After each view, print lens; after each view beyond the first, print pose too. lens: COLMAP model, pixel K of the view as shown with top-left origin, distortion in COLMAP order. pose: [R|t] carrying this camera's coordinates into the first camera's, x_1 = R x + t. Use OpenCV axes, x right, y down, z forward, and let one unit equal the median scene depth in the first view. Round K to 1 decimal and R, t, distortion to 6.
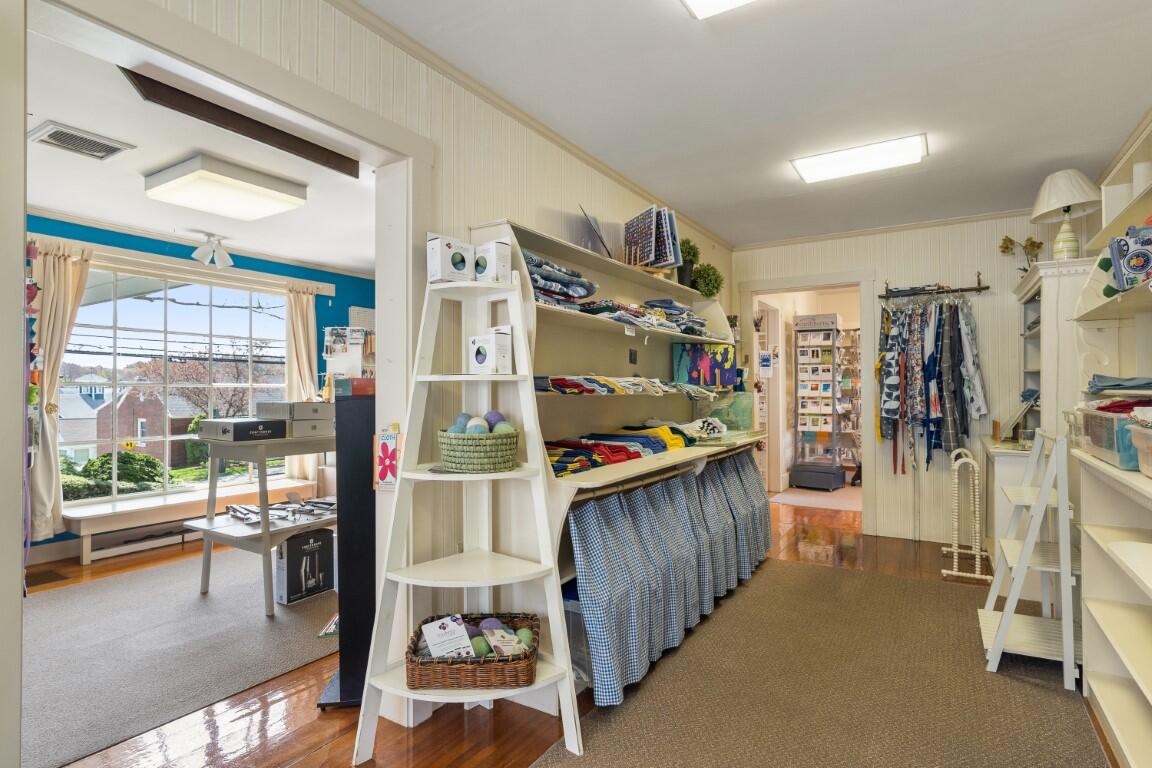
lens RADIAL K [[593.3, 0, 567.5], [0, 593.3, 382.9], [0, 0, 1]] dist [-0.000425, 0.002465]
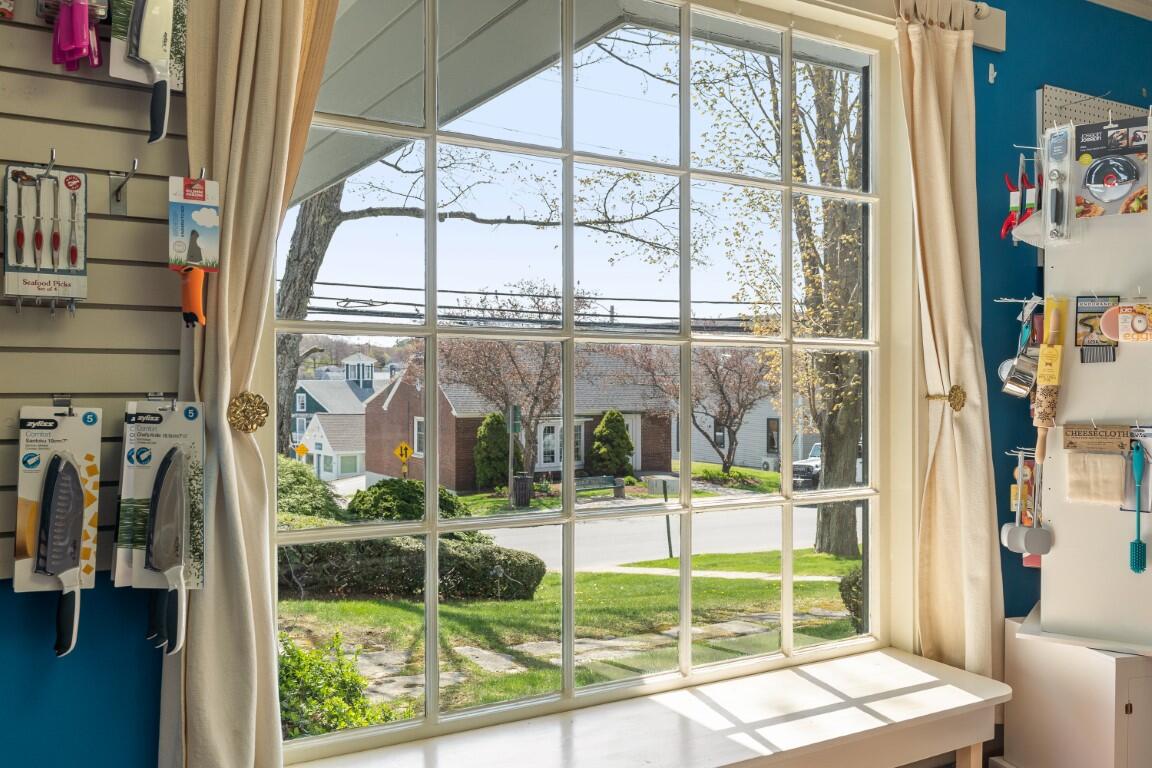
lens RADIAL K [[981.5, 0, 571.1], [0, 981.5, 381.0], [0, 0, 1]] dist [0.001236, 0.017581]
pose [[0.894671, 0.007042, -0.446670, -0.400289], [-0.000422, 0.999889, 0.014919, 0.016371], [0.446725, -0.013159, 0.894574, 0.494569]]
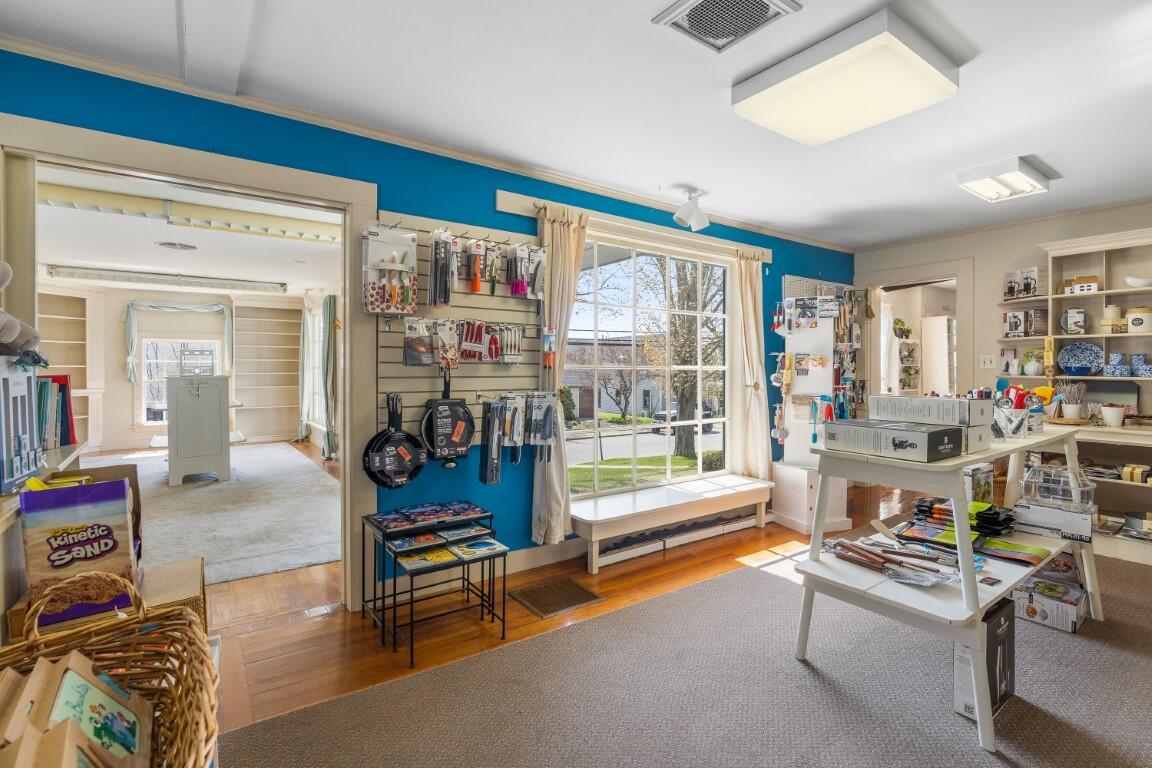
lens RADIAL K [[537.9, 0, 576.2], [0, 537.9, 371.8], [0, 0, 1]] dist [0.001230, 0.000397]
pose [[0.928717, 0.007789, -0.370708, -0.400385], [-0.000591, 0.999809, 0.019528, -0.005085], [0.370790, -0.017917, 0.928544, 0.191208]]
